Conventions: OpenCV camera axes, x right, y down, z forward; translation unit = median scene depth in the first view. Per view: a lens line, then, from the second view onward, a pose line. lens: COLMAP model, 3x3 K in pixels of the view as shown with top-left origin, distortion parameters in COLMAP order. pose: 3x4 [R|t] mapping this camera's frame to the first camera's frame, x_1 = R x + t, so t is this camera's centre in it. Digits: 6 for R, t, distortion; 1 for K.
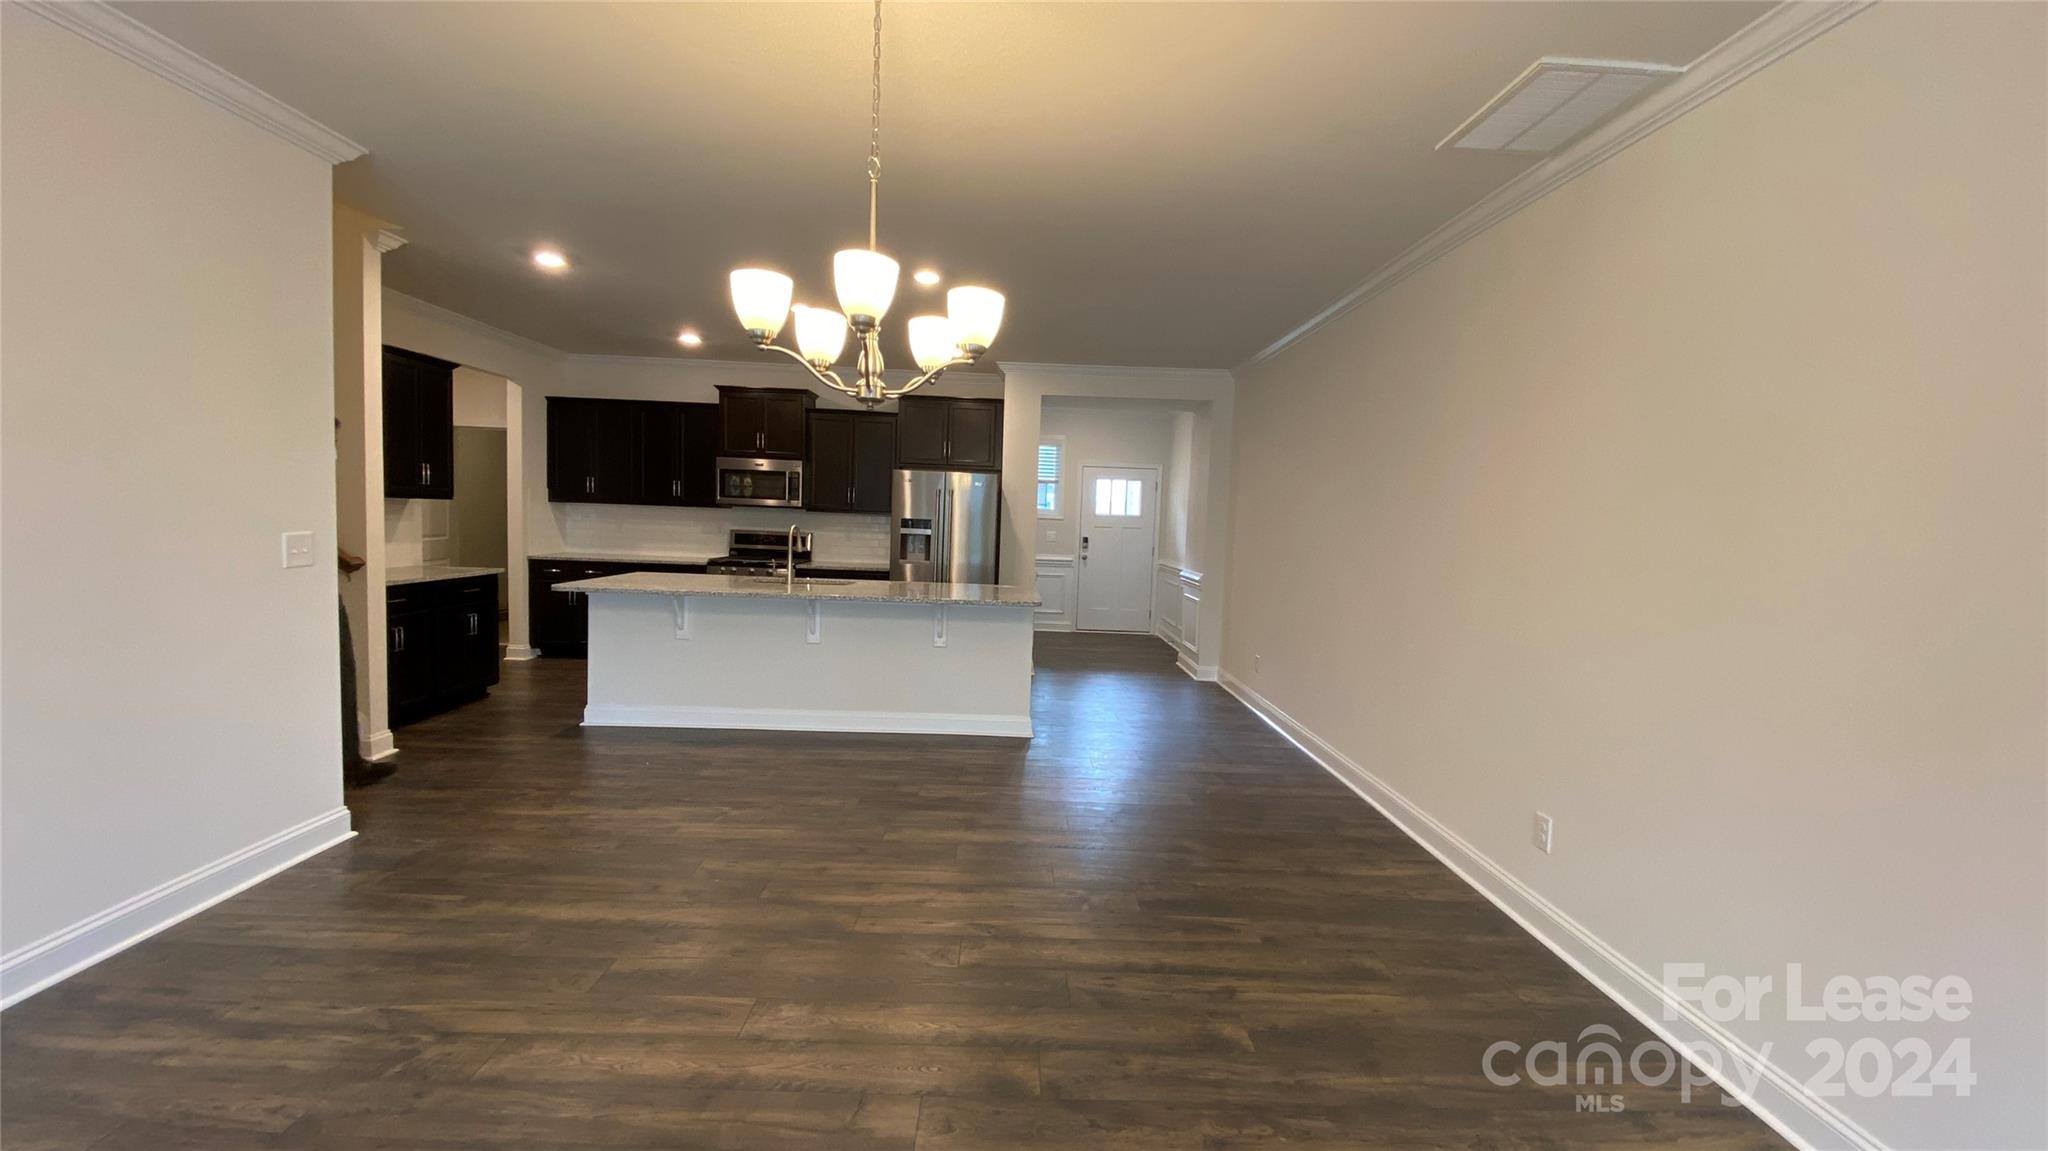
lens RADIAL K [[820.7, 0, 1046.1], [0, 820.7, 572.6], [0, 0, 1]] dist [0.001884, -0.000159]
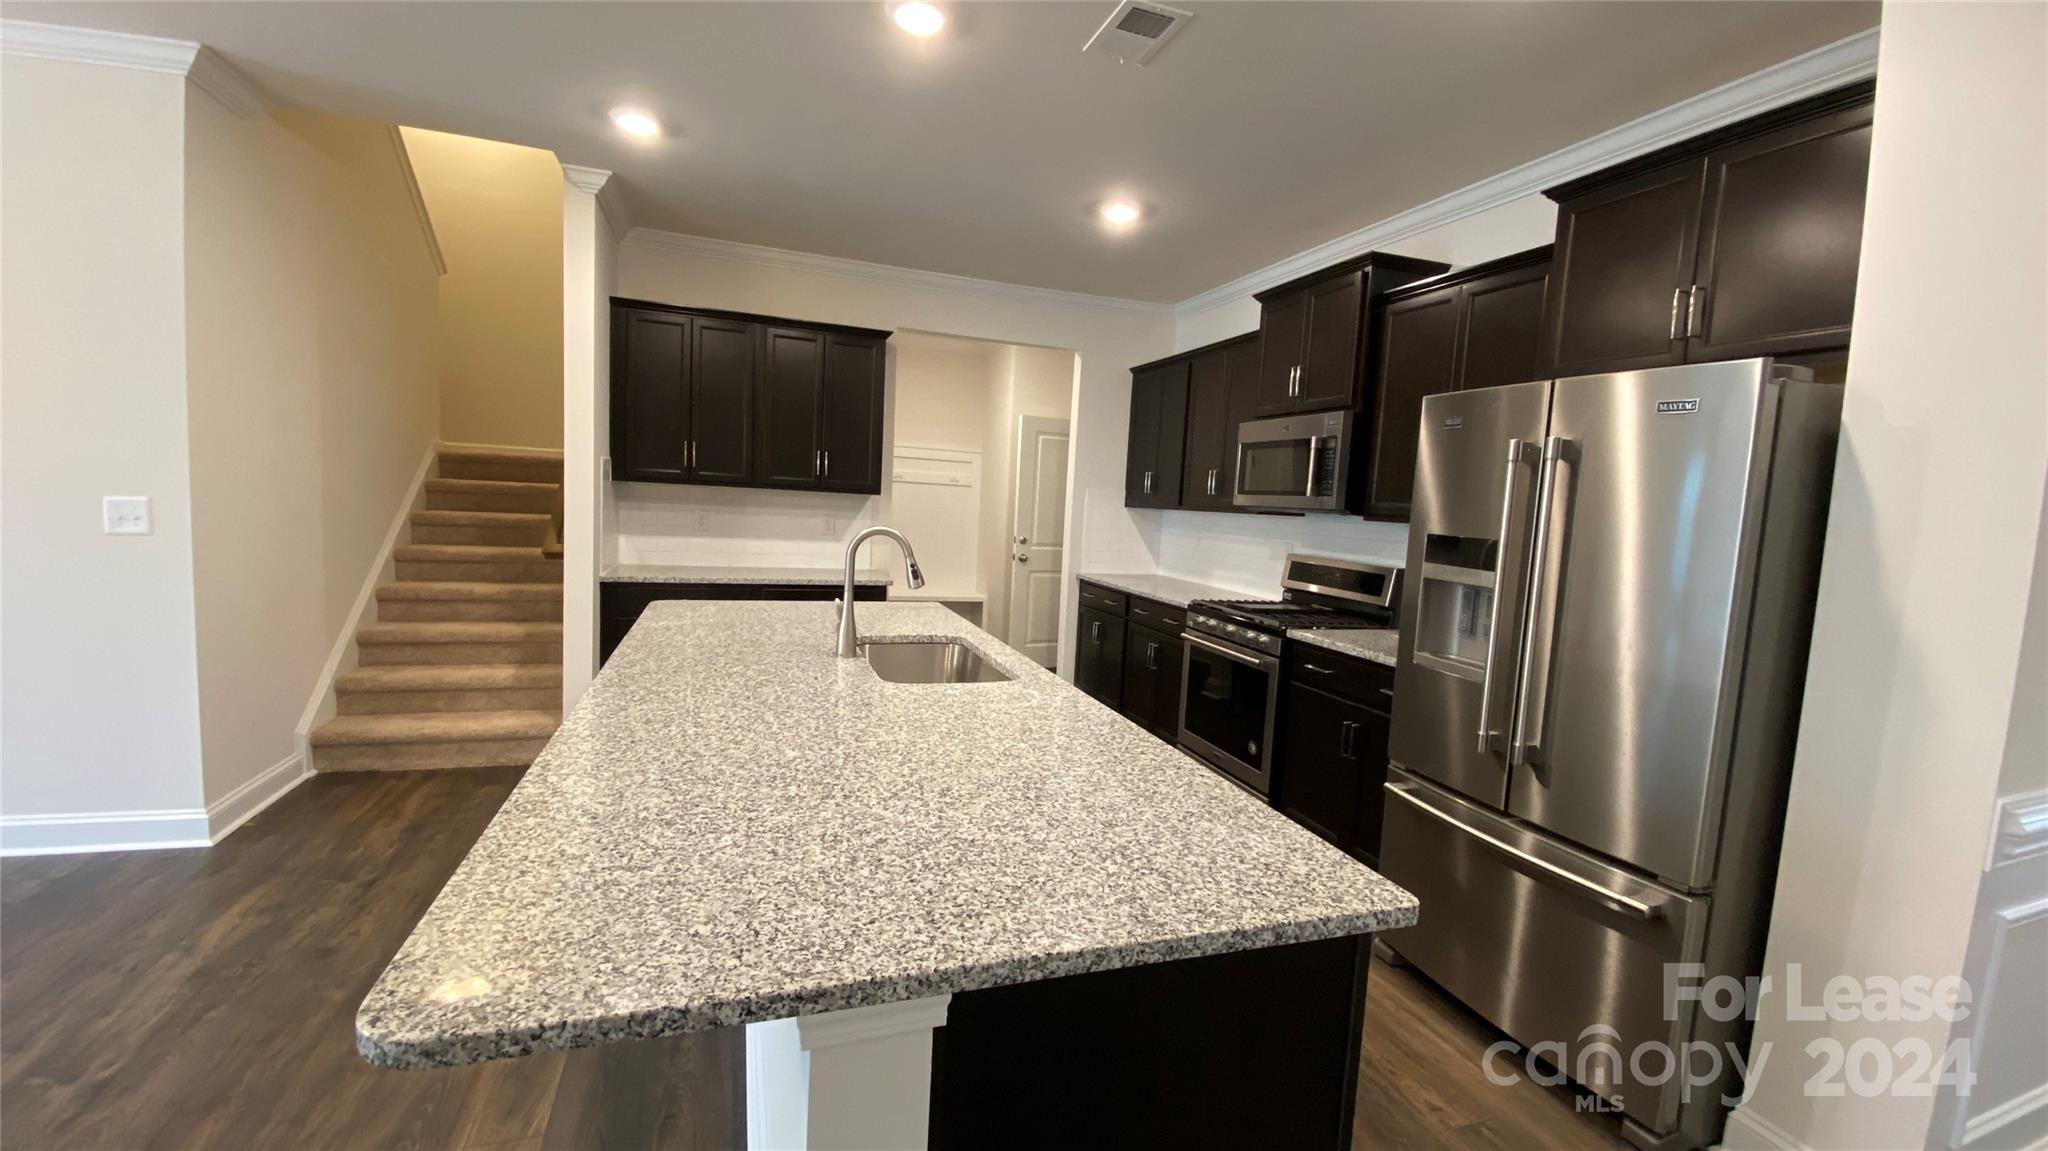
lens RADIAL K [[820.7, 0, 1046.1], [0, 820.7, 572.6], [0, 0, 1]] dist [0.001884, -0.000159]
pose [[0.281326, 0.060592, -0.957698, 0.107687], [-0.105236, 0.993933, 0.031971, -0.042861], [0.953825, 0.091790, 0.285995, 0.725665]]
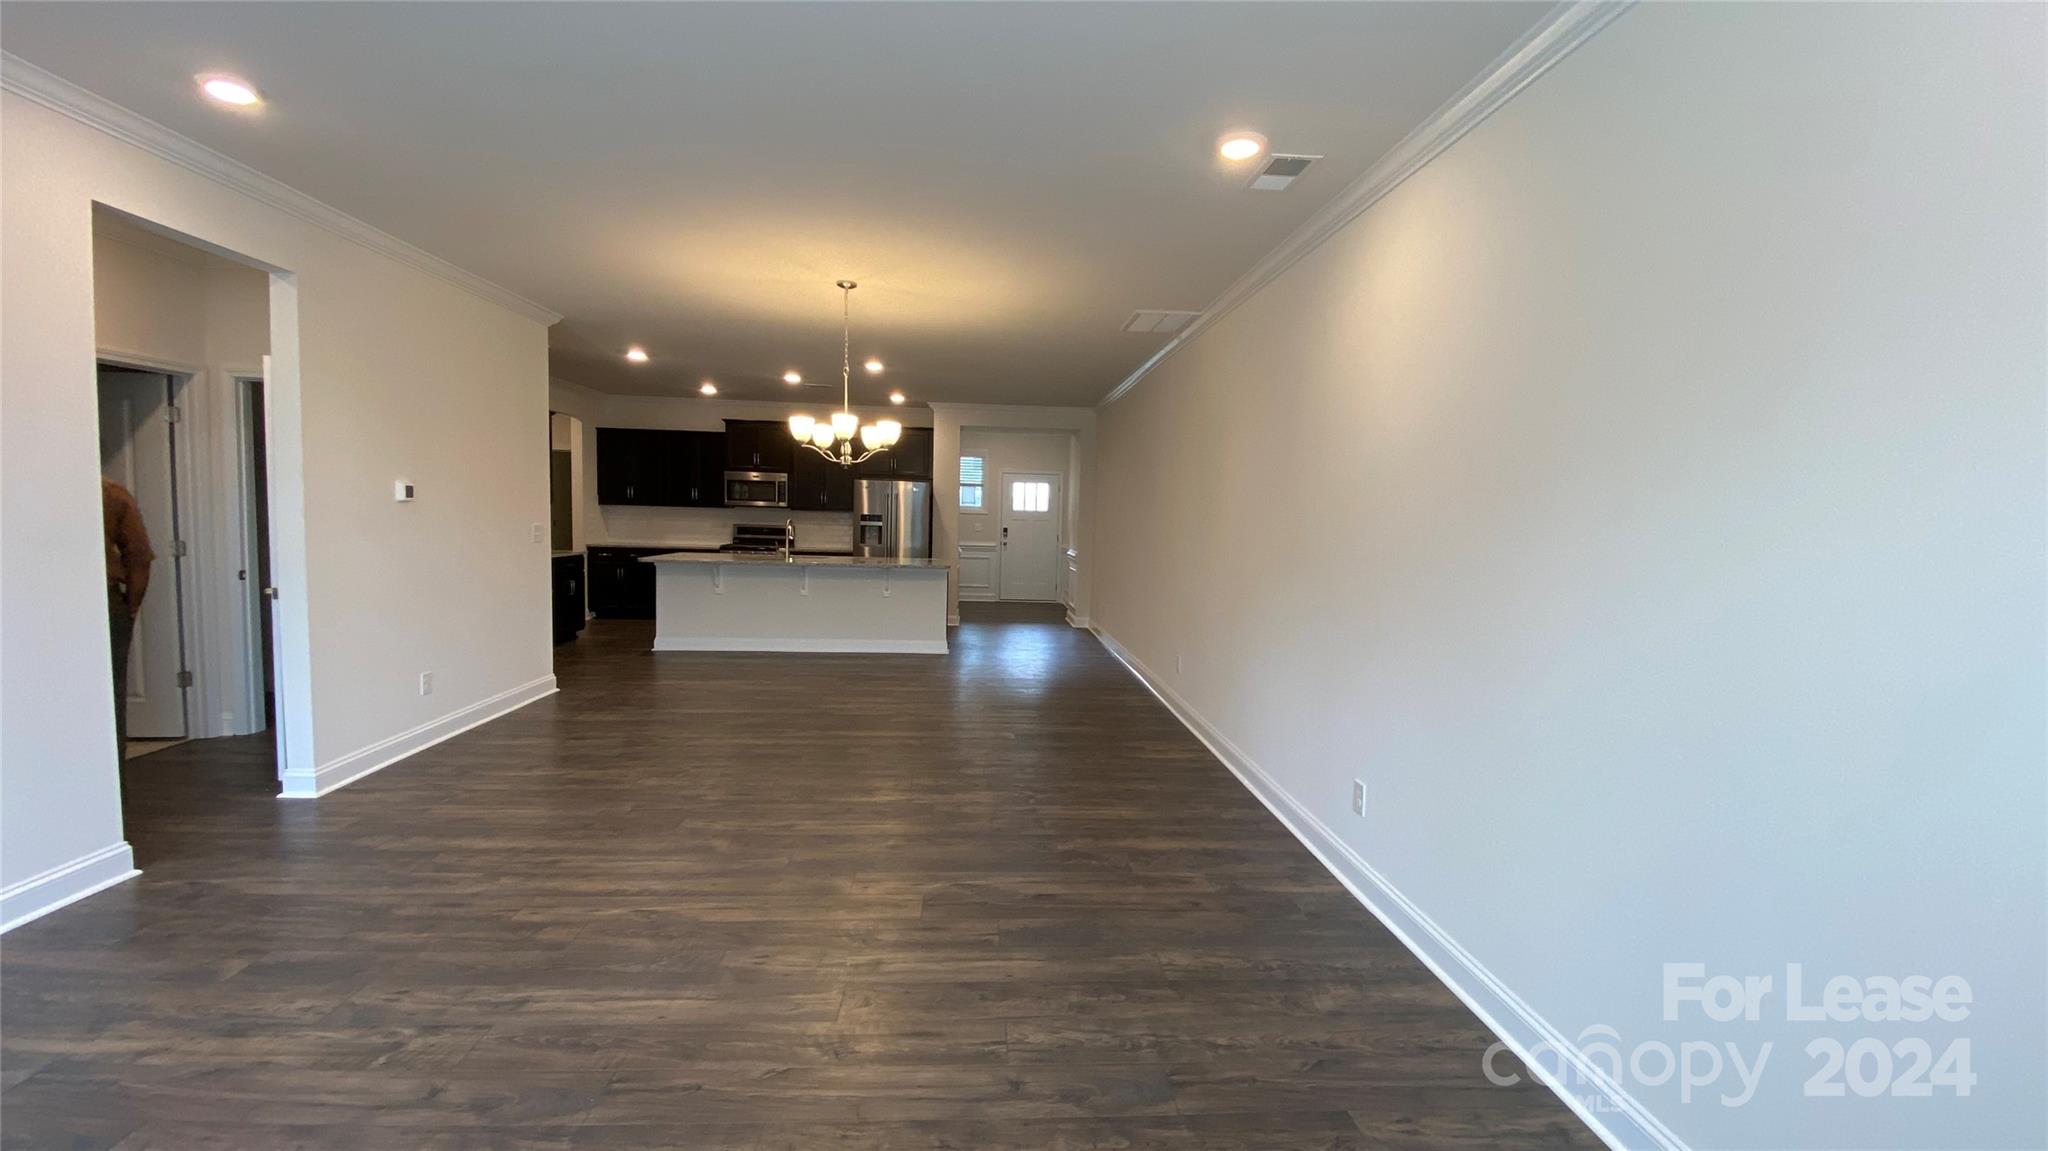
lens RADIAL K [[814.9, 0, 1064.1], [0, 814.9, 599.2], [0, 0, 1]] dist [-0.012391, 0.000139]
pose [[0.997890, -0.015756, 0.062982, 0.077484], [0.013461, 0.999236, 0.036696, 0.031461], [-0.063512, -0.035771, 0.997340, -0.400260]]
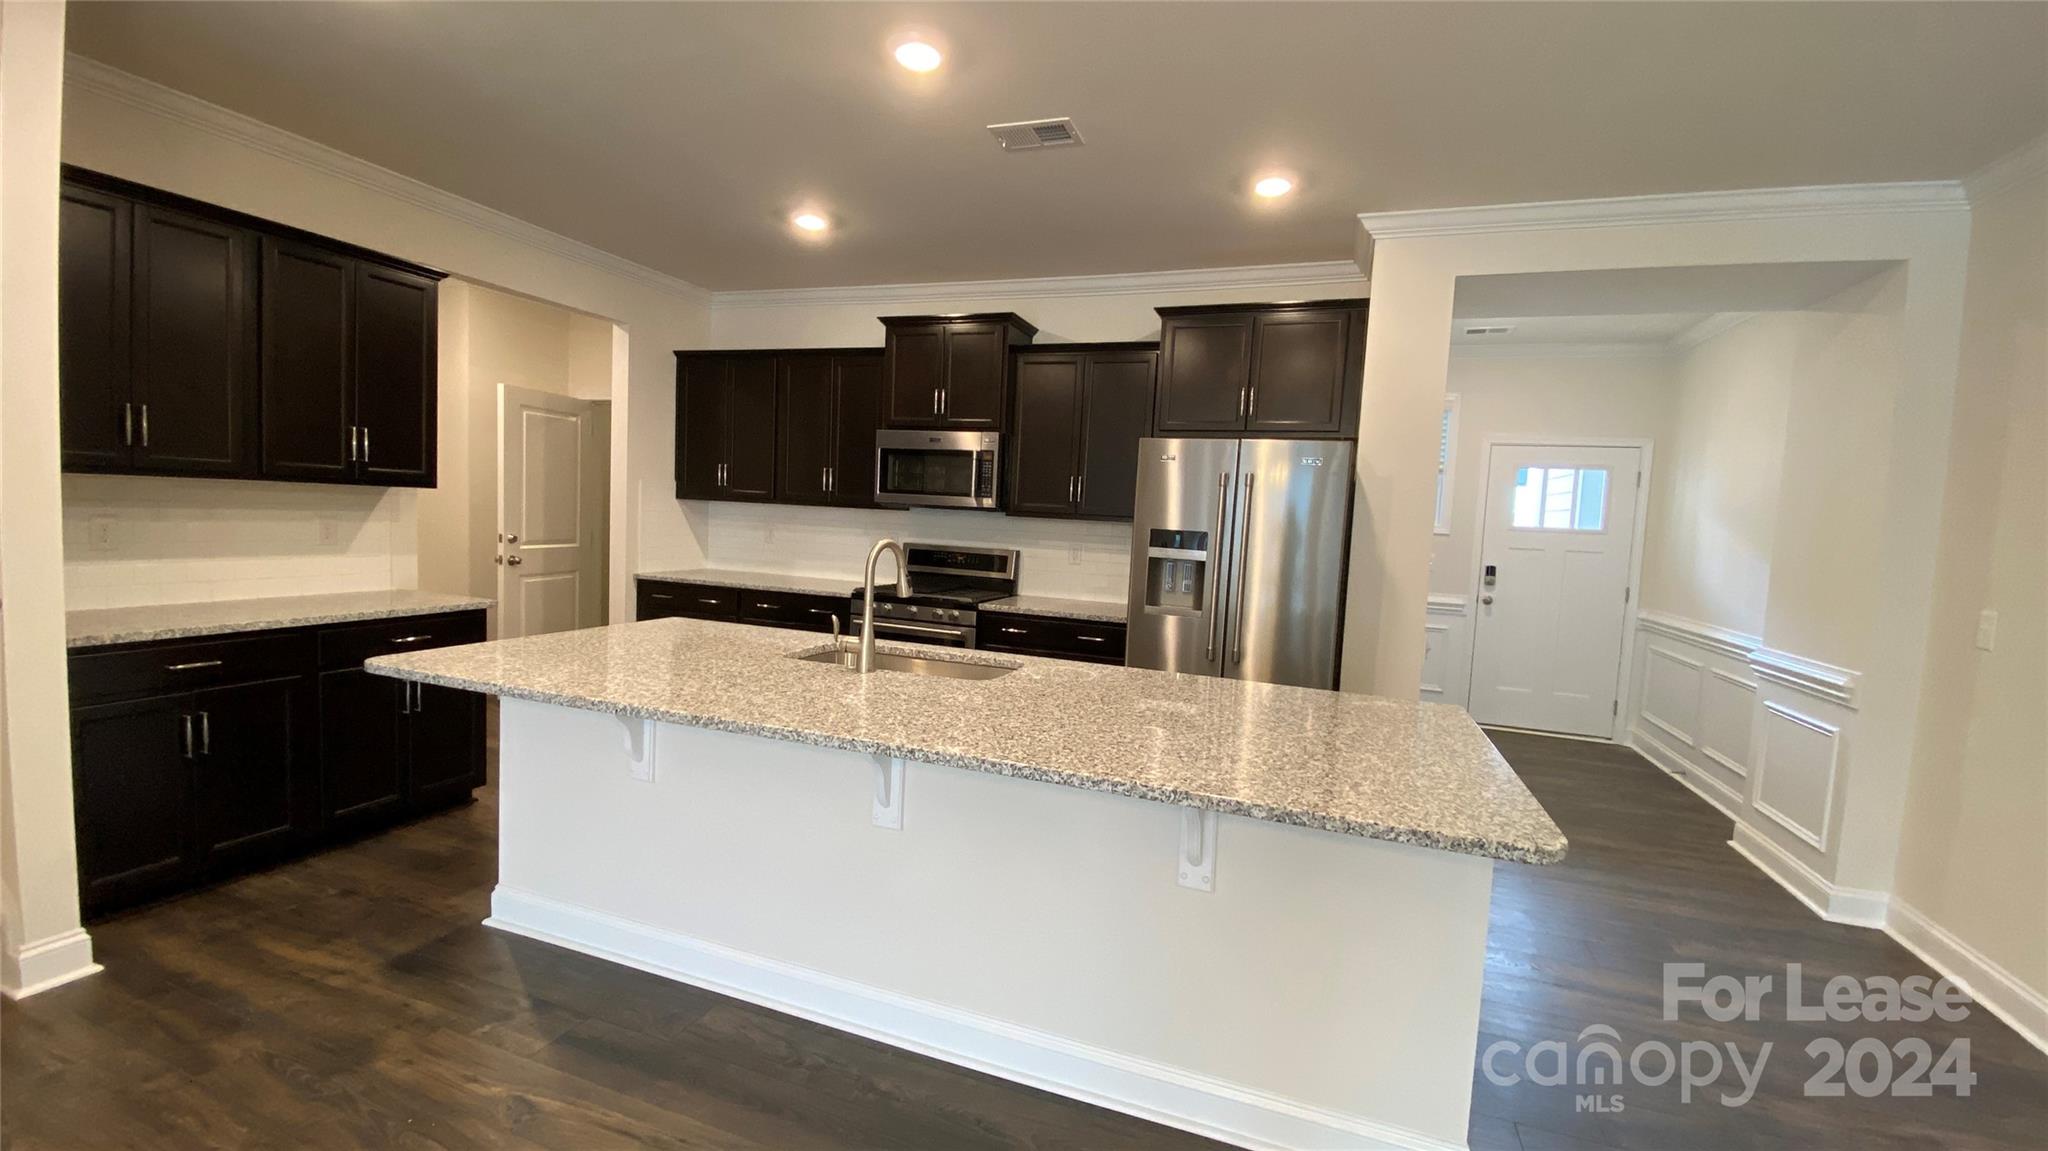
lens RADIAL K [[820.7, 0, 1046.1], [0, 820.7, 572.6], [0, 0, 1]] dist [0.001884, -0.000159]
pose [[0.930212, 0.032619, -0.365570, -0.043240], [-0.038010, 0.999249, -0.007557, -0.029531], [0.365049, 0.020925, 0.930753, 0.458247]]
